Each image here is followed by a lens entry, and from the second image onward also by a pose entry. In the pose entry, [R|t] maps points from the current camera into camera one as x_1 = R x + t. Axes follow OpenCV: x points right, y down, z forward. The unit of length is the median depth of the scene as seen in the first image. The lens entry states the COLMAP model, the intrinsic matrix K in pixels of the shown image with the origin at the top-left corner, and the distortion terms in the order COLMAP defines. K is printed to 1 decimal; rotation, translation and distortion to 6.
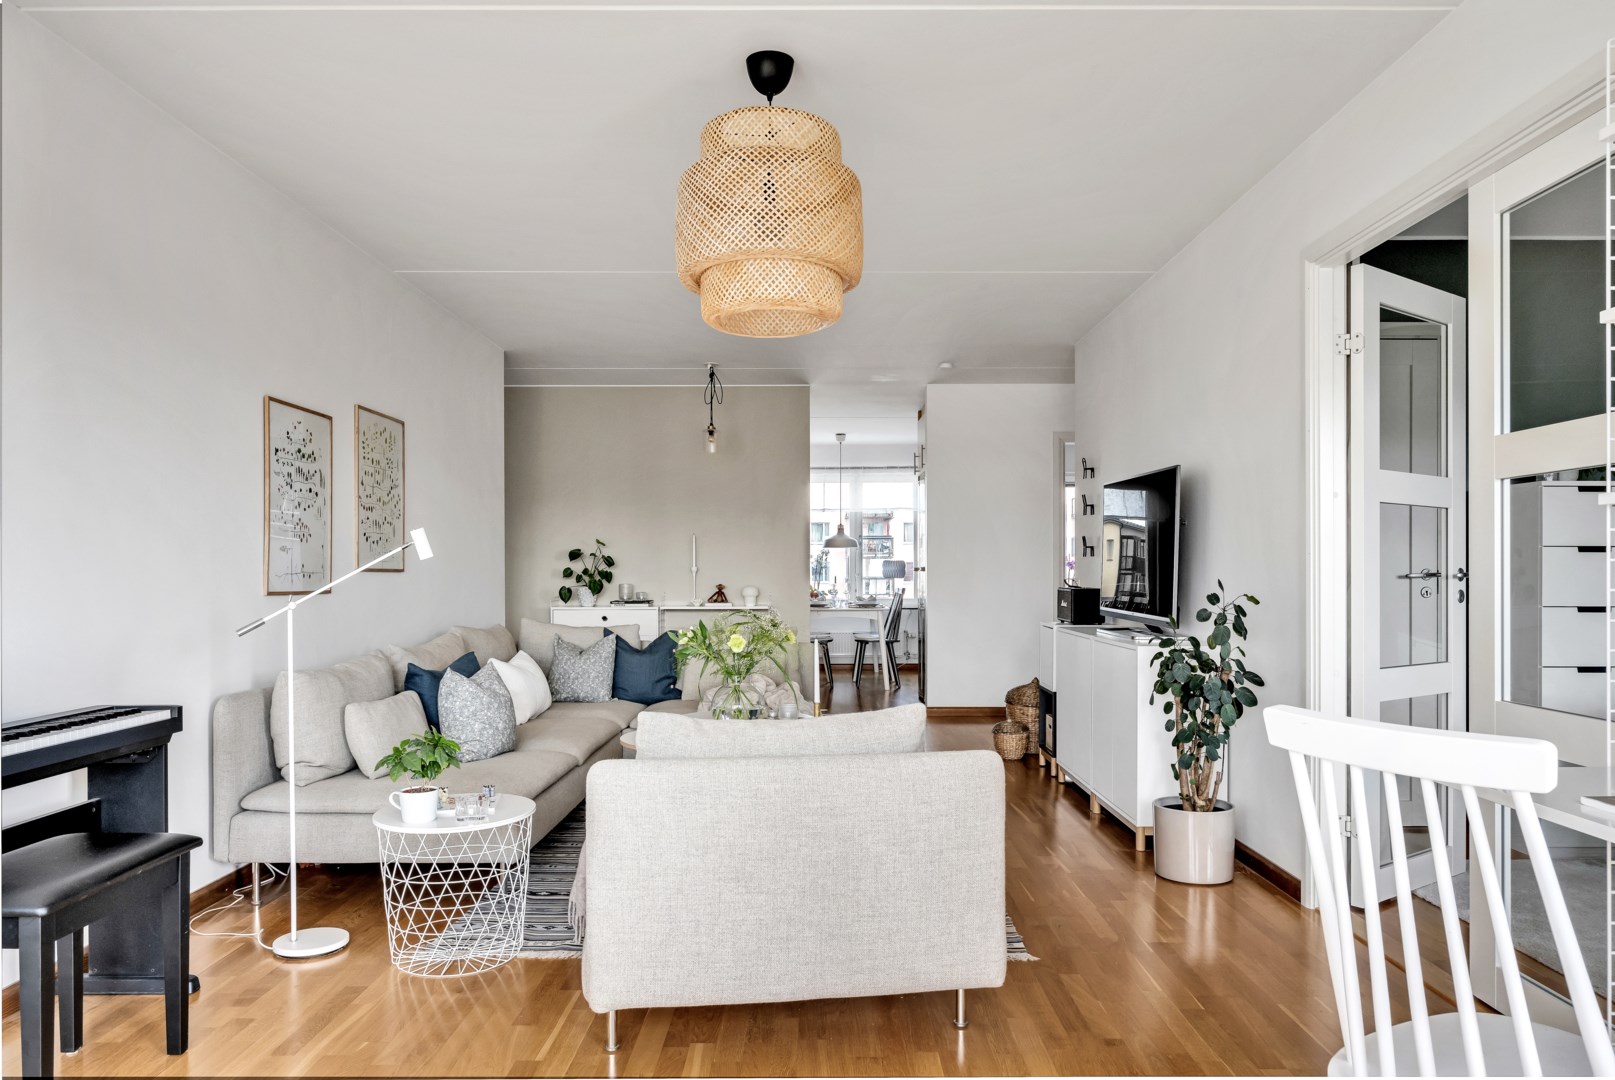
lens RADIAL K [[1086.6, 0, 804.8], [0, 1086.6, 575.6], [0, 0, 1]] dist [0.001181, 0.000360]
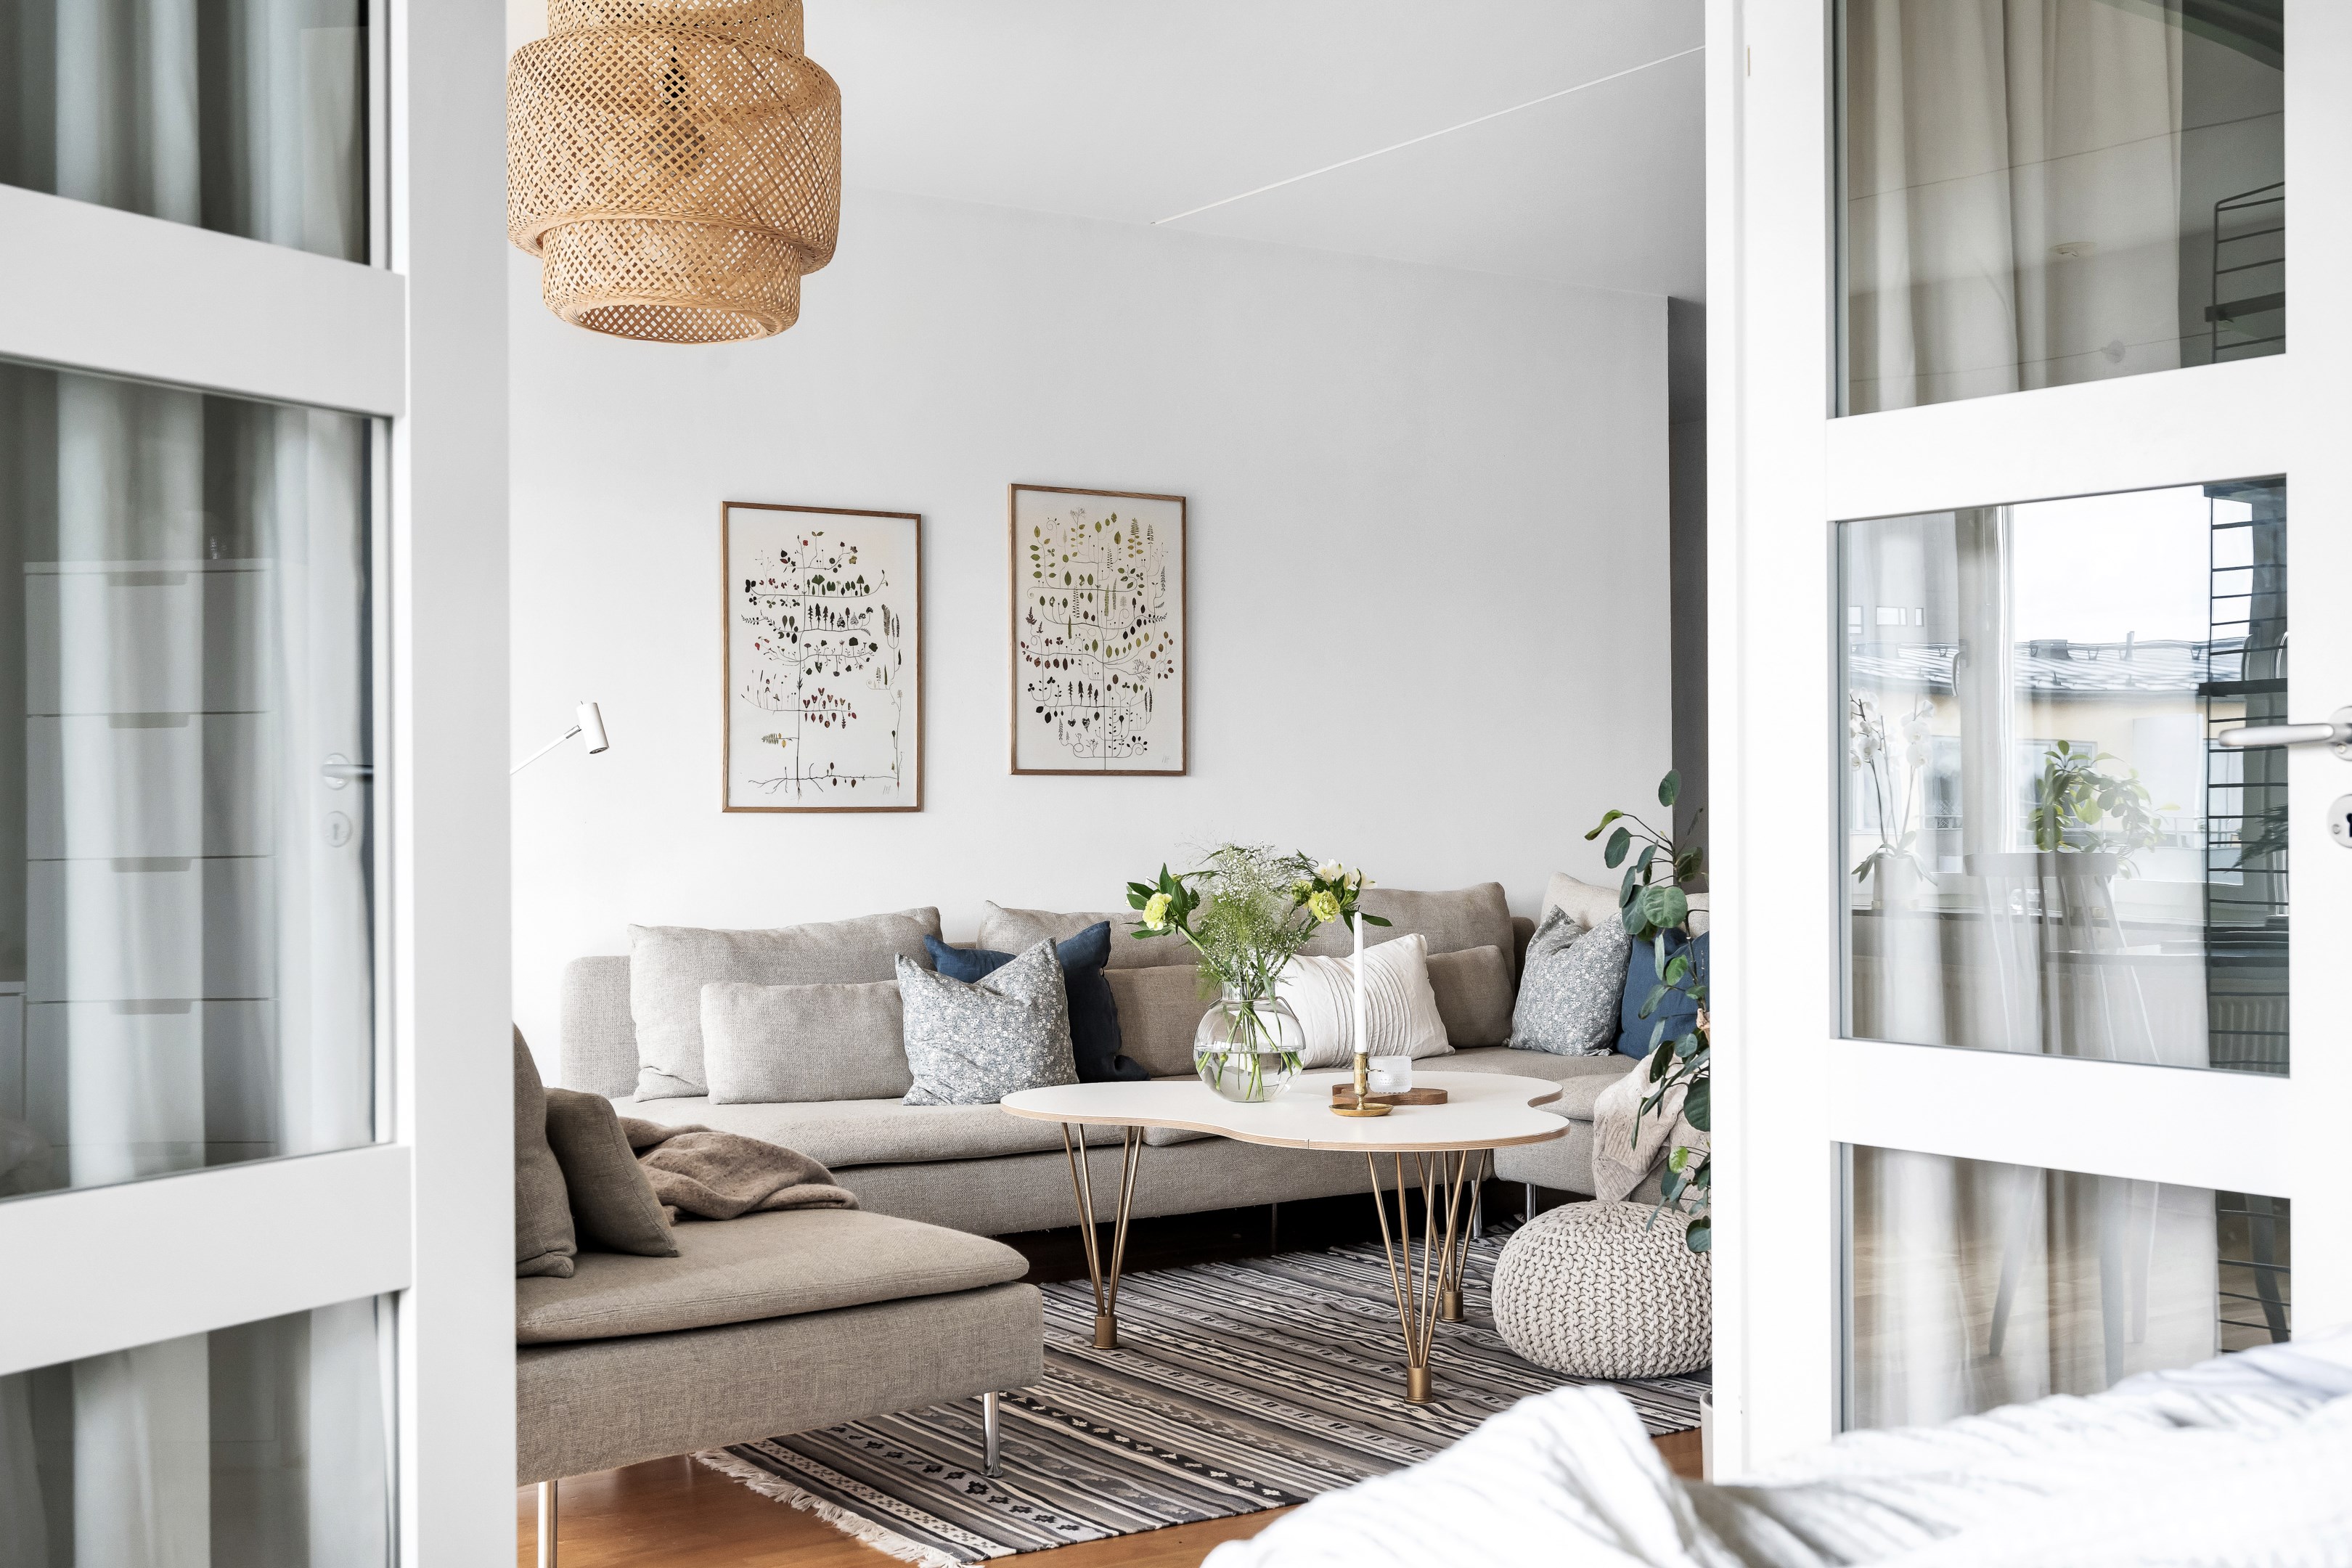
lens RADIAL K [[2681.8, 0, 1175.6], [0, 2681.8, 780.3], [0, 0, 1]] dist [-0.032068, 0.000000]
pose [[0.562917, -0.008285, -0.826472, 0.787373], [0.002332, 0.999962, -0.008436, 0.010922], [0.826510, 0.002822, 0.562915, 0.269438]]
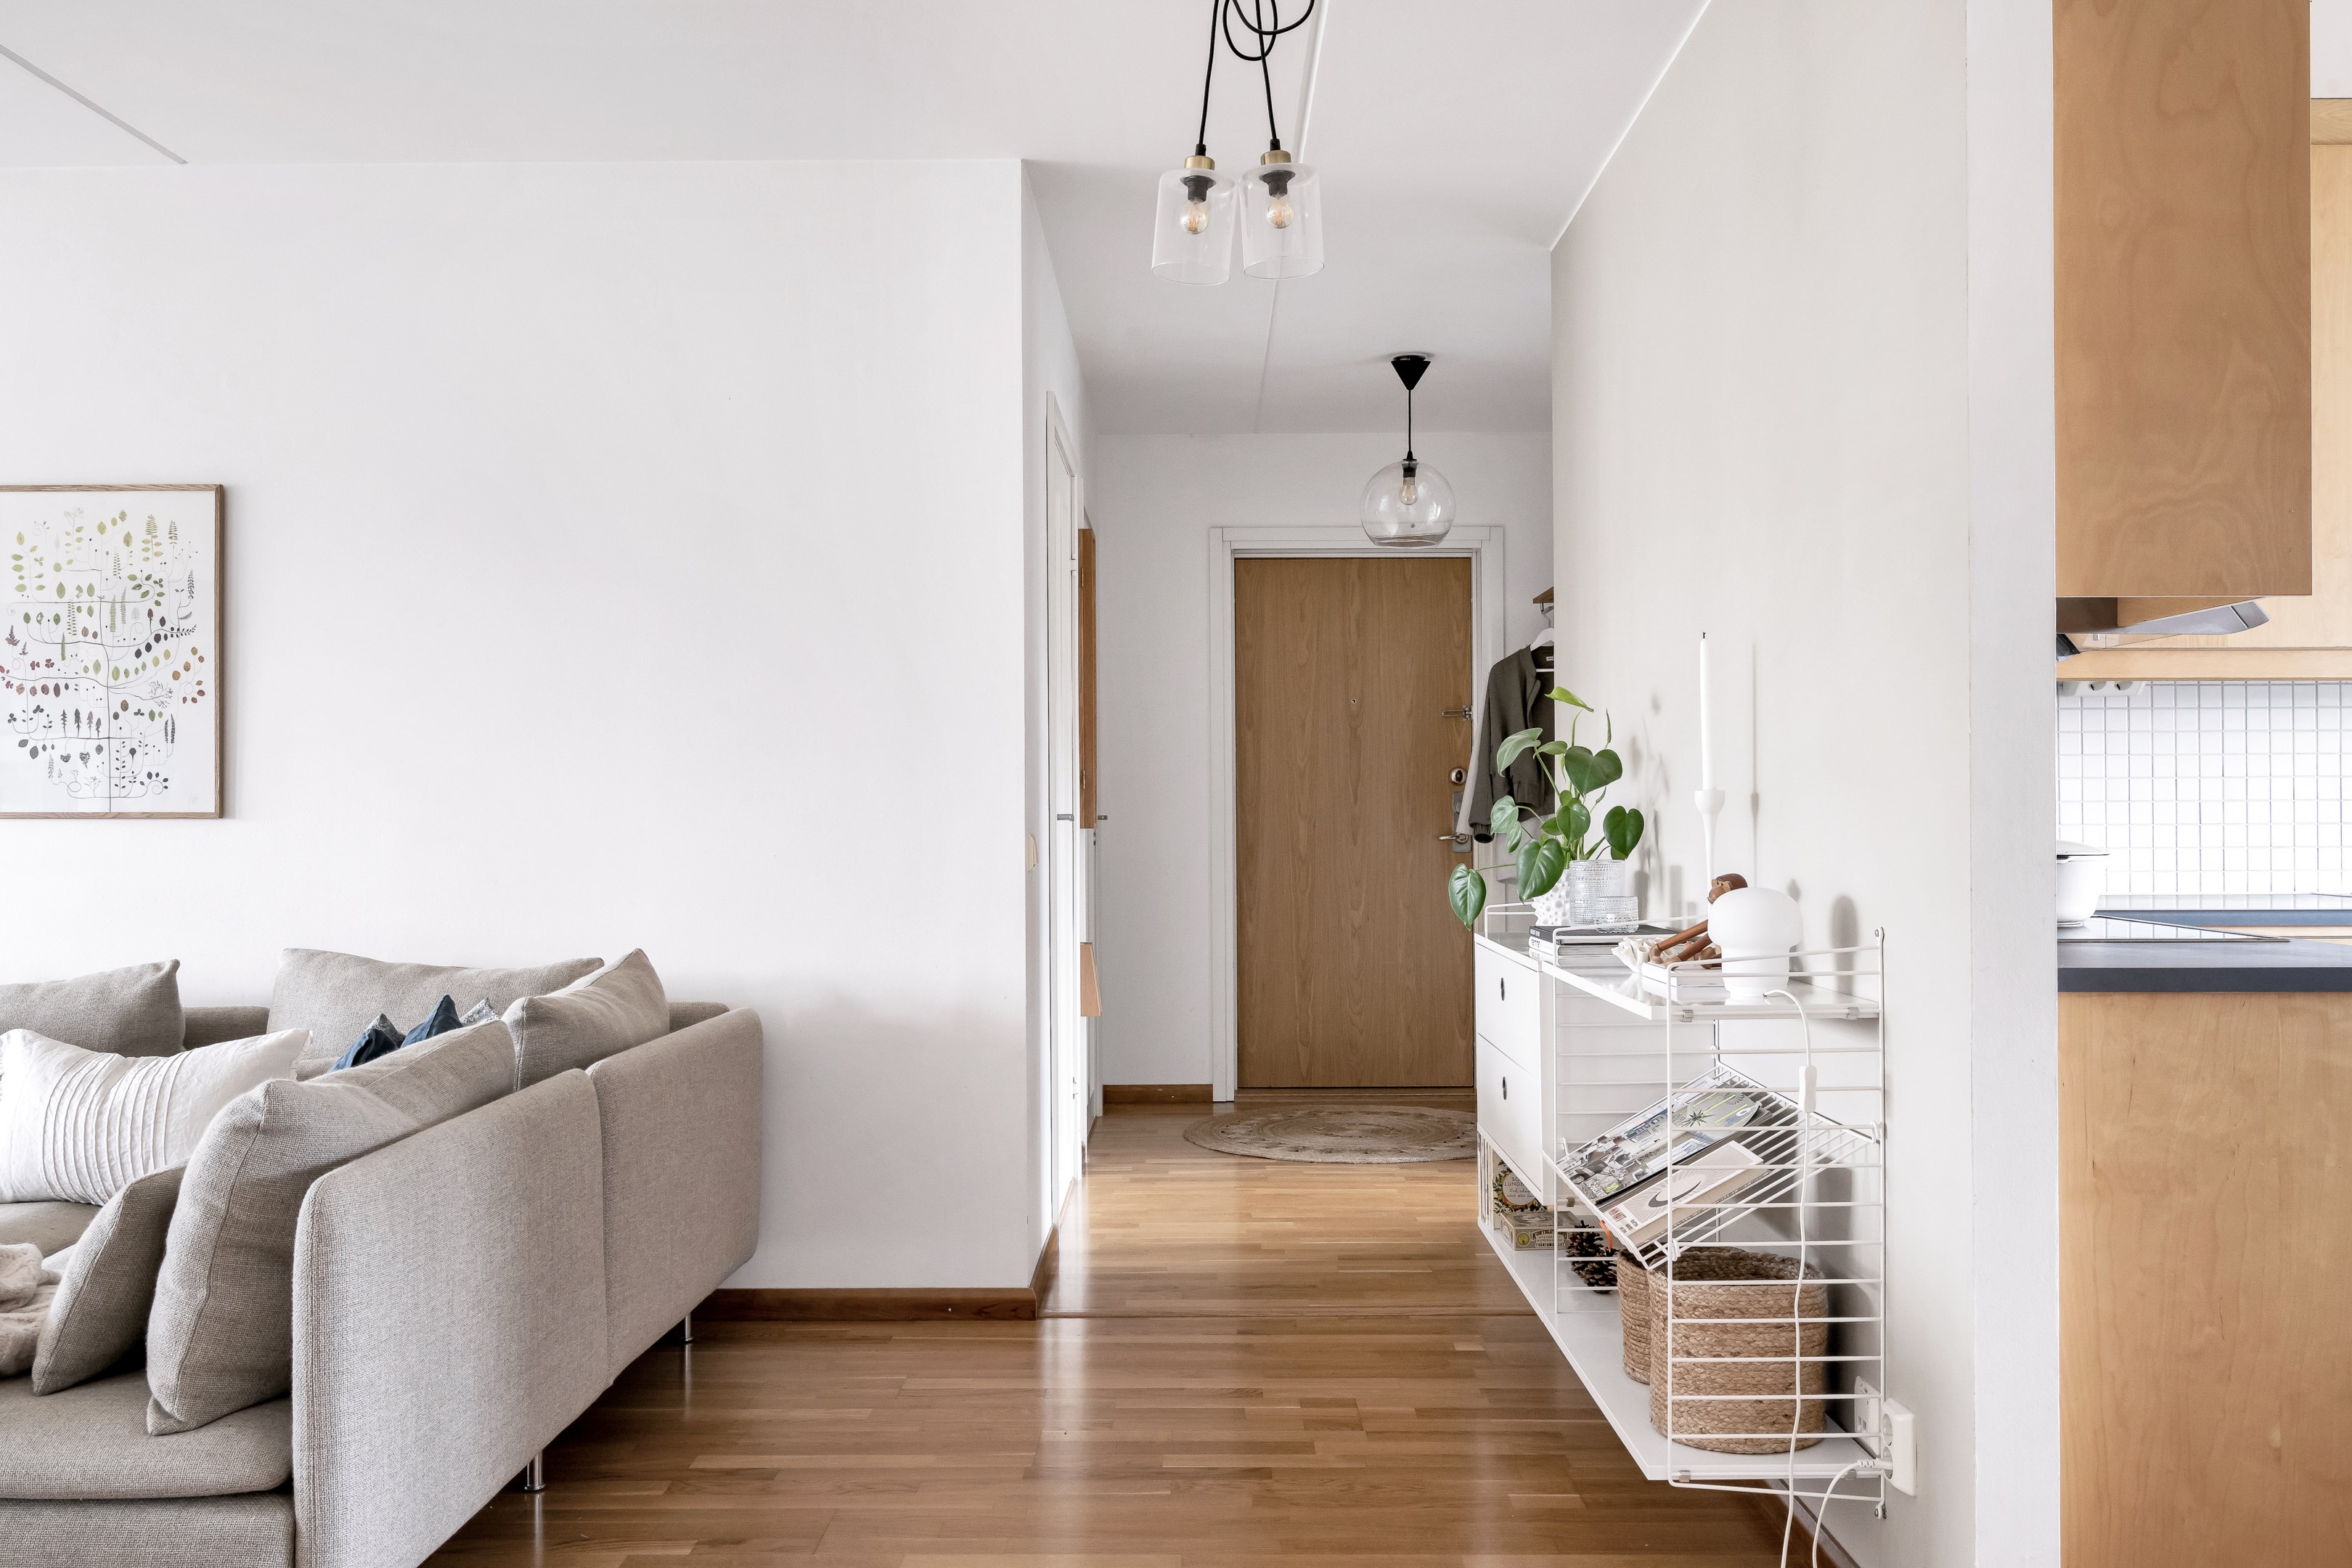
lens RADIAL K [[2061.0, 0, 1171.3], [0, 2061.0, 792.7], [0, 0, 1]] dist [-0.004701, -0.004830]
pose [[0.003635, -0.006761, -0.999971, 0.525483], [0.002627, 0.999974, -0.006751, -0.007886], [0.999990, -0.002602, 0.003652, 1.508579]]
